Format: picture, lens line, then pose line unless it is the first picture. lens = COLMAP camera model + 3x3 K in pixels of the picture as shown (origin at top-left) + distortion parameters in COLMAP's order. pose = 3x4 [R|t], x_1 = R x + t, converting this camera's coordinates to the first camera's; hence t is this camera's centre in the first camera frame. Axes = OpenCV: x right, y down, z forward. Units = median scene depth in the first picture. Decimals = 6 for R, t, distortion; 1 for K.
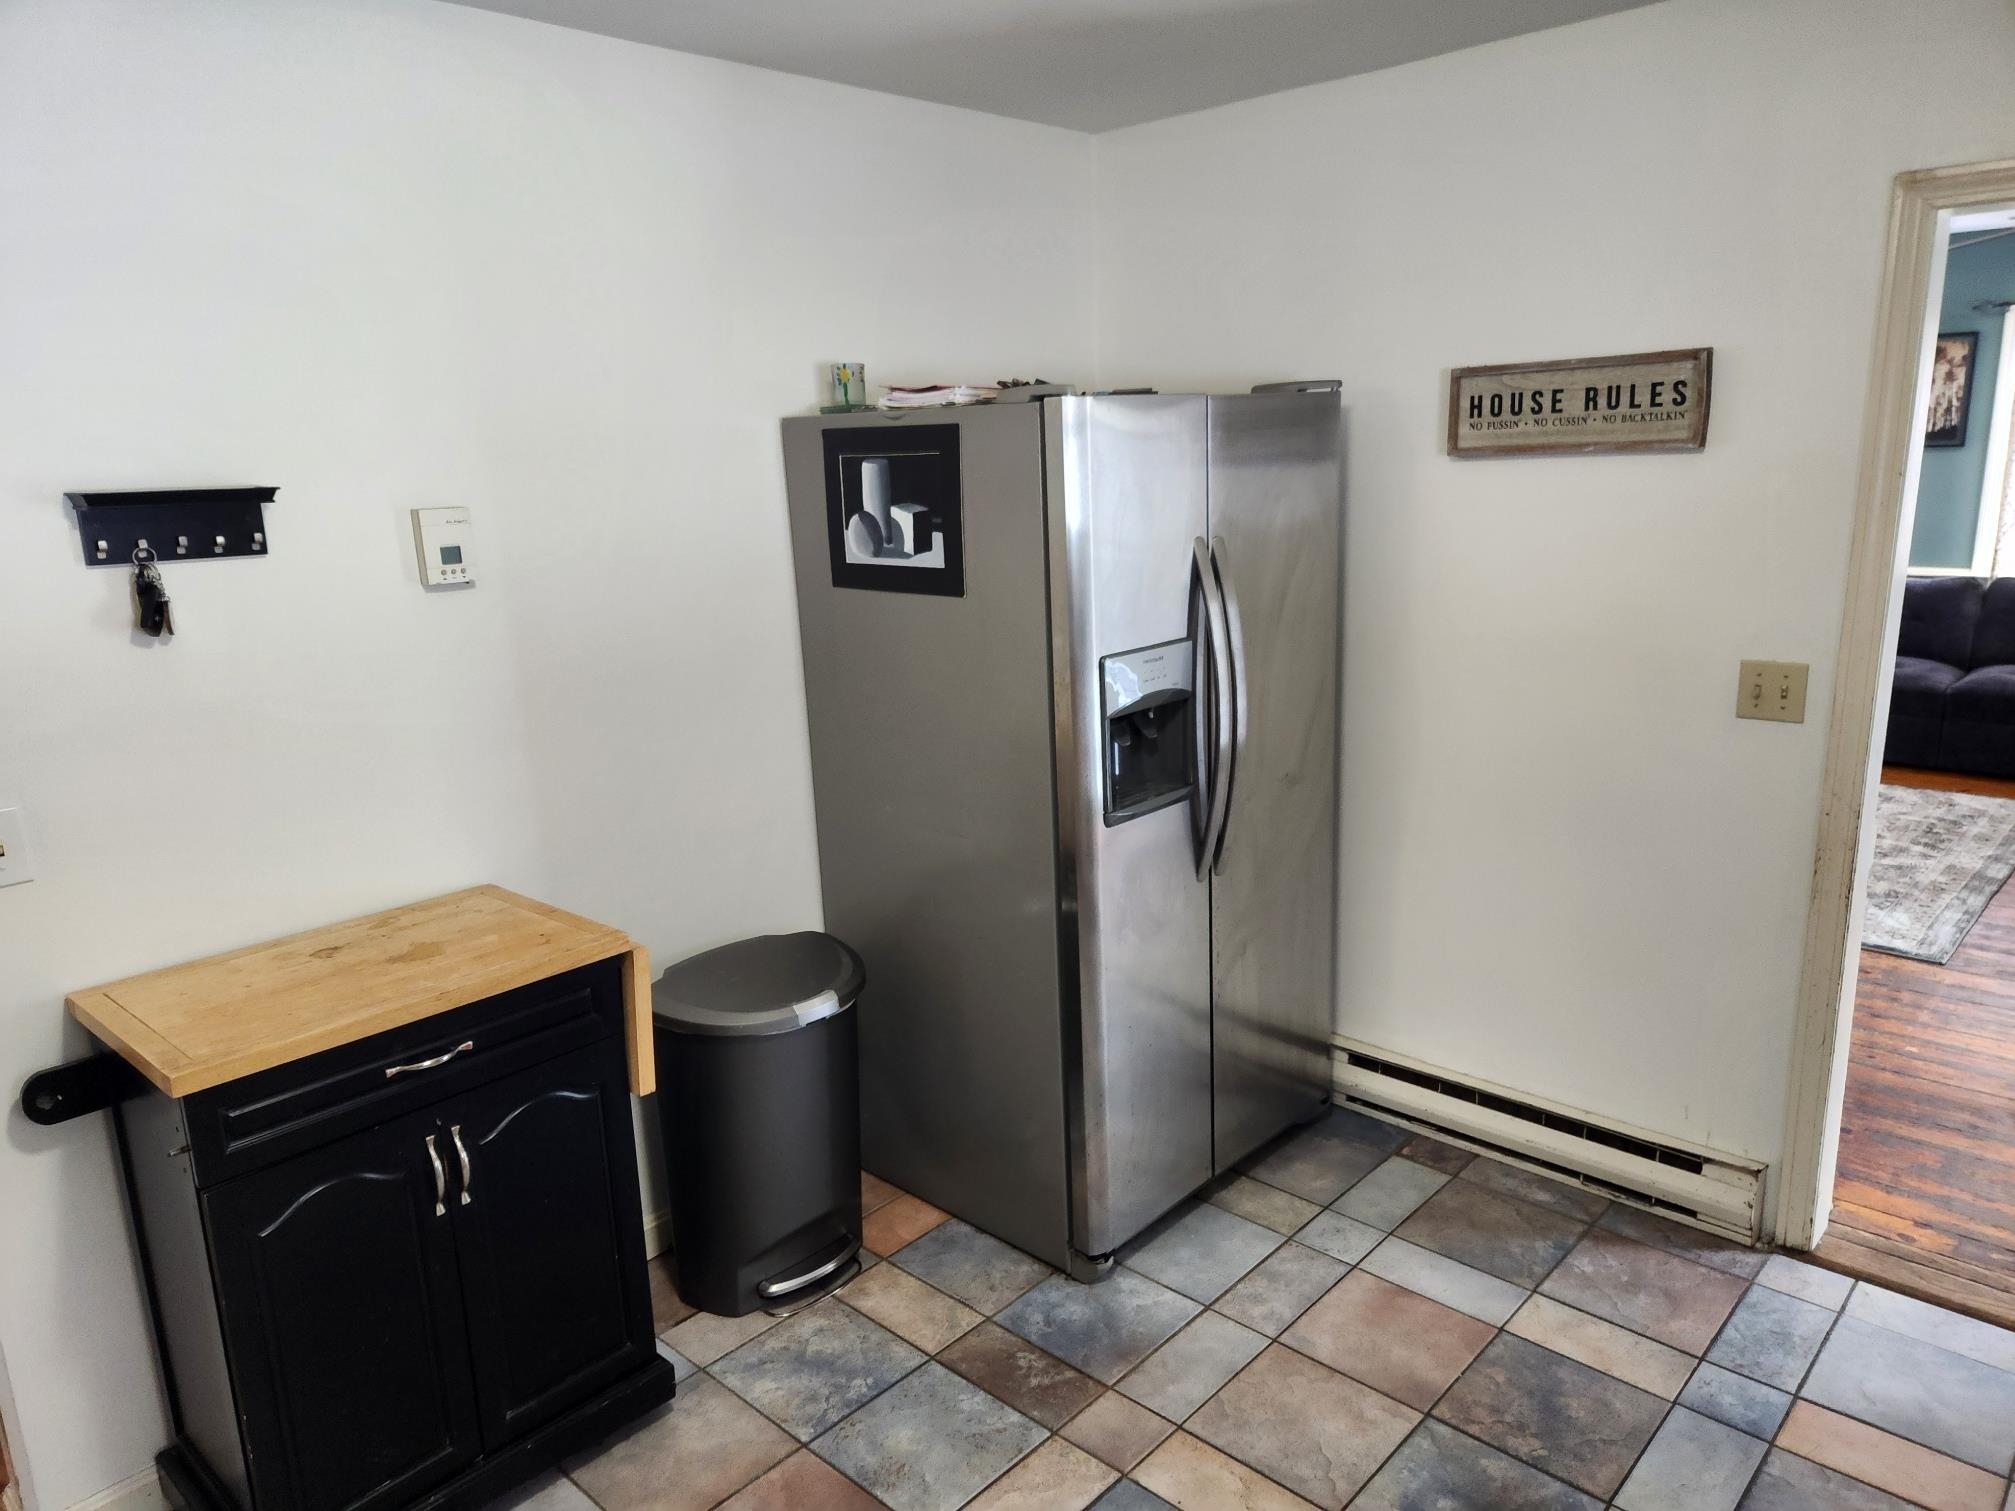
lens RADIAL K [[1346.8, 0, 1008.6], [0, 1346.8, 754.7], [0, 0, 1]] dist [0.003778, 0.003566]
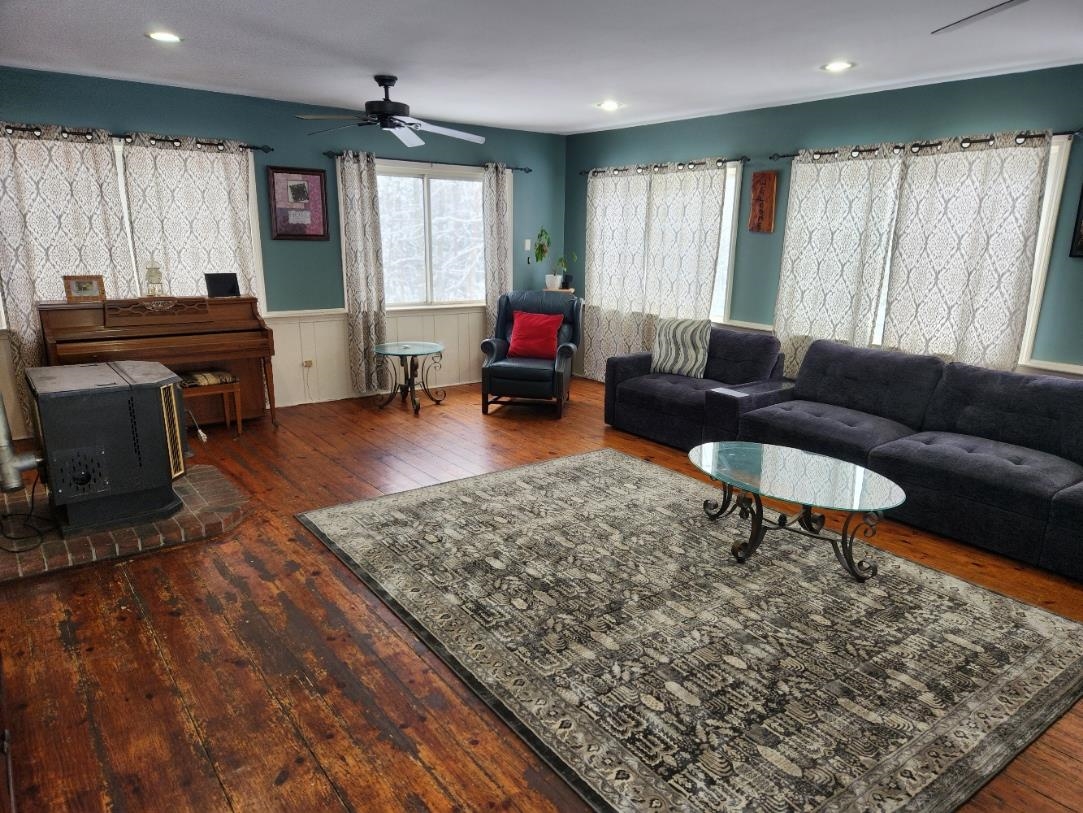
lens RADIAL K [[723.8, 0, 546.7], [0, 723.8, 408.3], [0, 0, 1]] dist [0.003778, 0.003566]
pose [[0.983189, 0.087834, -0.160078, 0.438245], [-0.082280, 0.995765, 0.041019, -0.116271], [0.163003, -0.027158, 0.986252, 0.431400]]
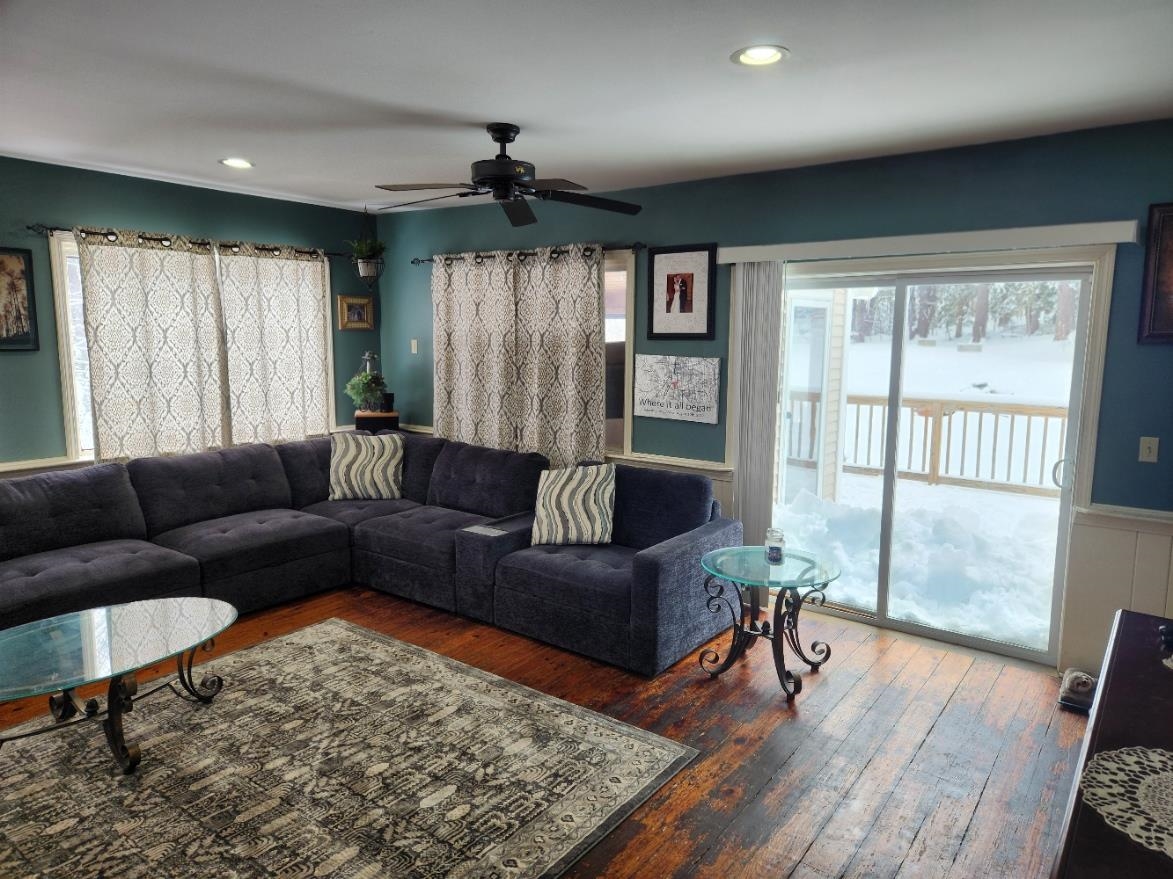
lens RADIAL K [[784.0, 0, 592.1], [0, 784.0, 436.7], [0, 0, 1]] dist [0.003778, 0.003566]
pose [[-0.120176, -0.099095, 0.987794, 0.003923], [0.215556, 0.968663, 0.123400, -0.176541], [-0.969068, 0.227755, -0.095050, 0.794908]]
